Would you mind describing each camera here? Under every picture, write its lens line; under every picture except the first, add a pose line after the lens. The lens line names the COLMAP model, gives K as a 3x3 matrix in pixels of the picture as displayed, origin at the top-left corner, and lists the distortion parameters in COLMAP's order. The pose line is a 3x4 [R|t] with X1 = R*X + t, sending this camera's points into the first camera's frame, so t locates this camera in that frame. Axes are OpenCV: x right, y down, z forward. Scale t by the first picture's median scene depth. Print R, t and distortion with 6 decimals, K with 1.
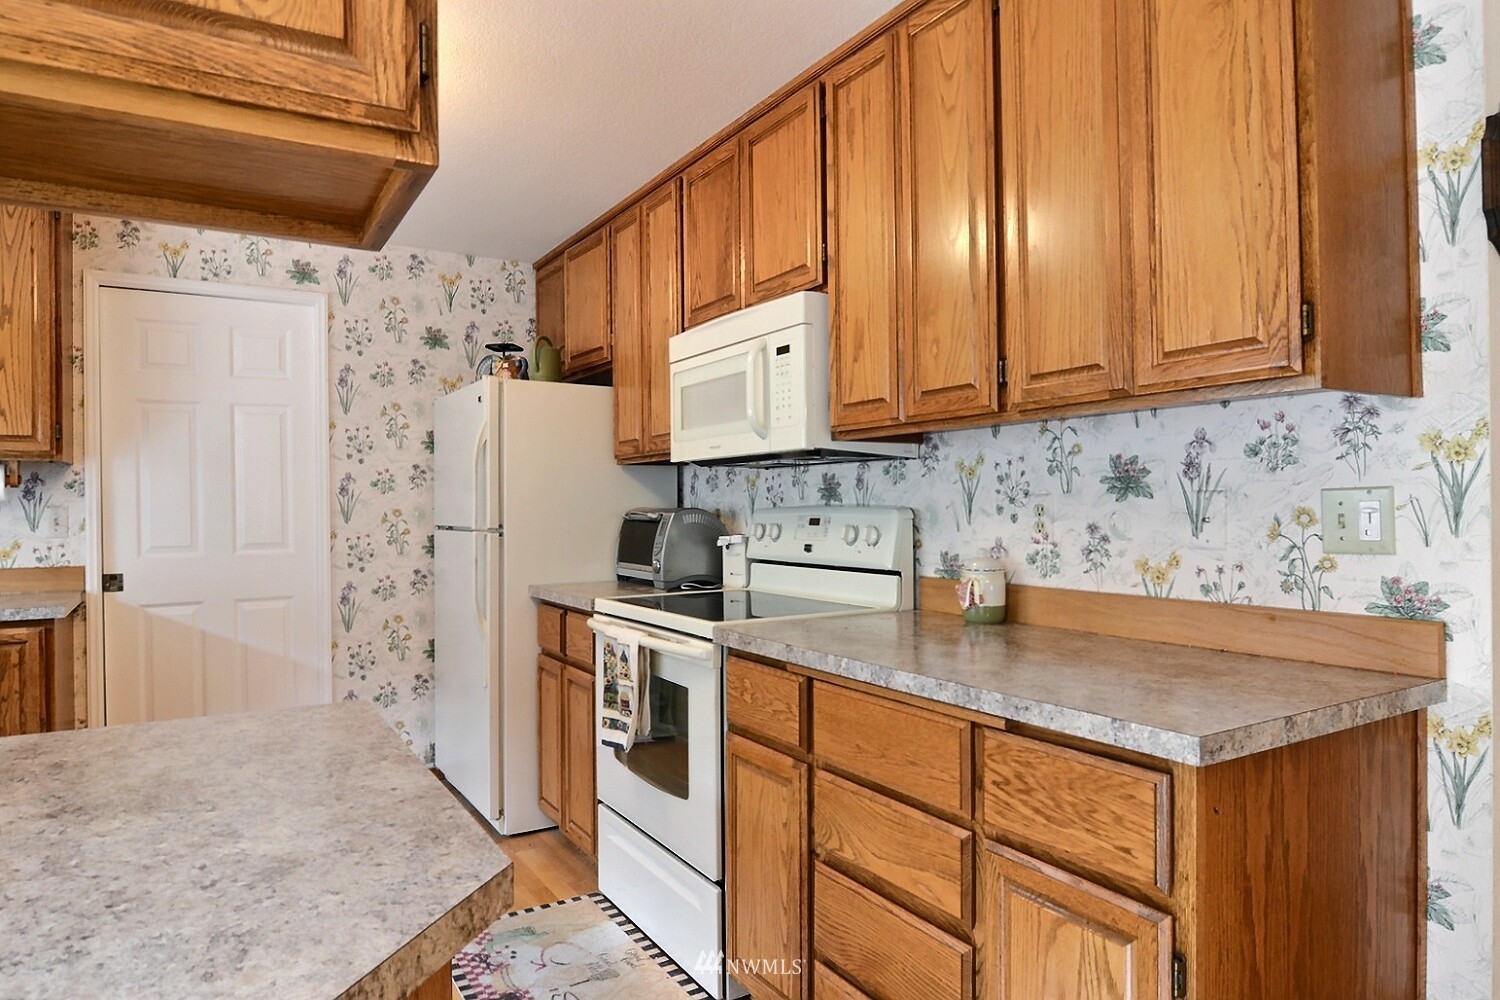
lens RADIAL K [[910.8, 0, 750.3], [0, 910.8, 503.1], [0, 0, 1]] dist [-0.002356, -0.012432]
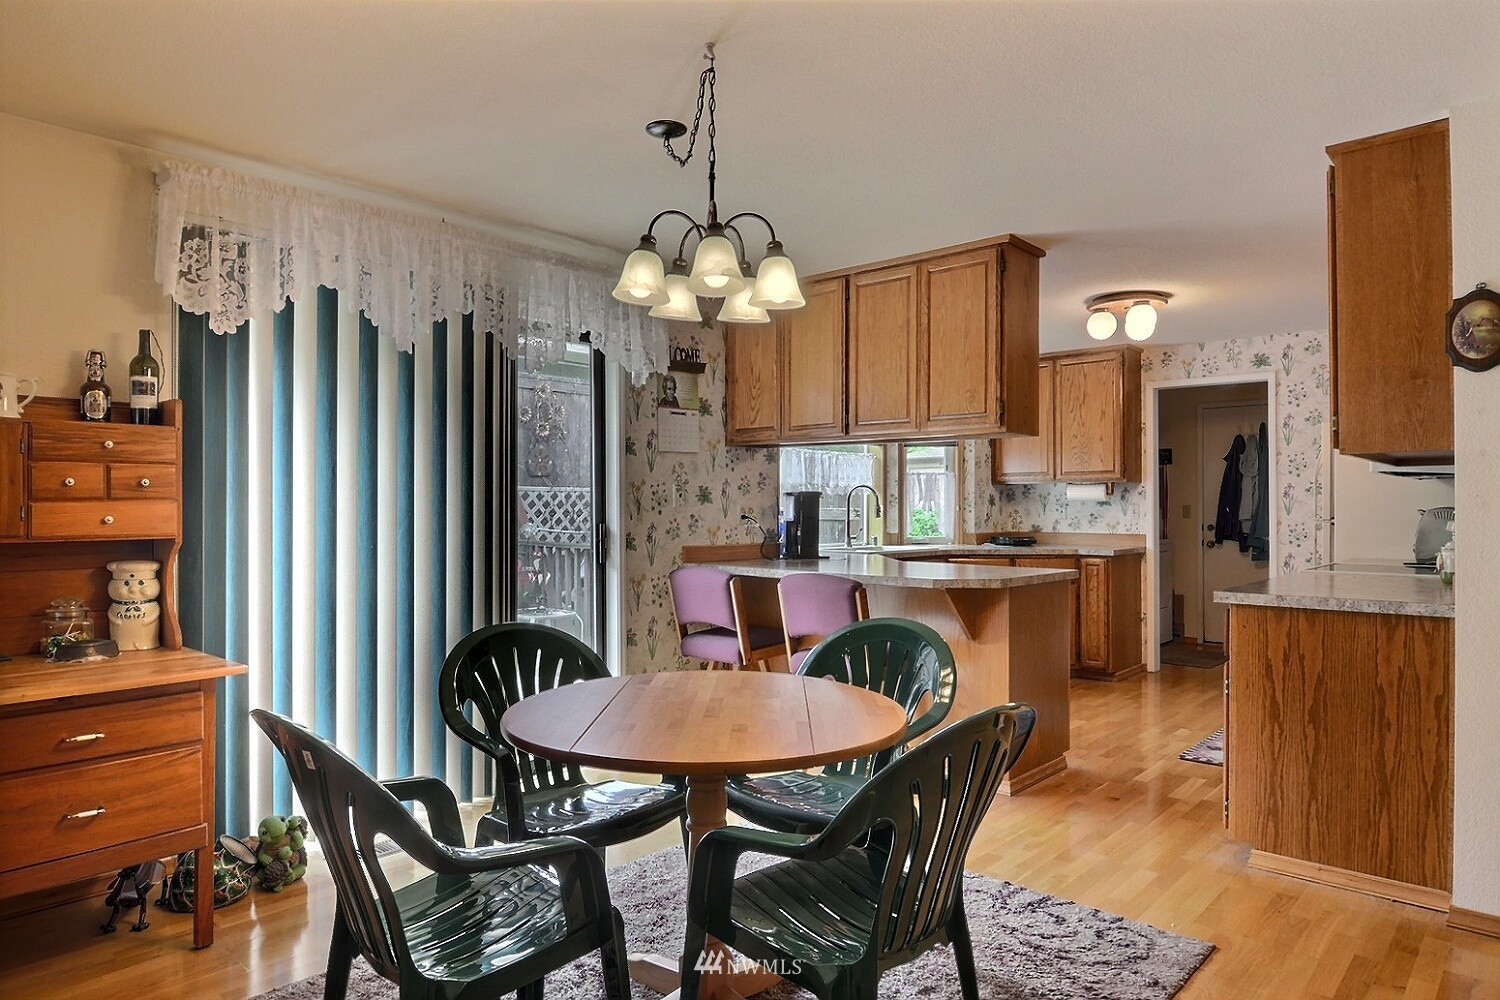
lens RADIAL K [[910.8, 0, 749.7], [0, 910.8, 501.0], [0, 0, 1]] dist [-0.002356, -0.012432]
pose [[0.286343, 0.002988, -0.958123, 0.914132], [0.000499, 0.999995, 0.003268, -0.009944], [0.958127, -0.001414, 0.286340, -0.384993]]
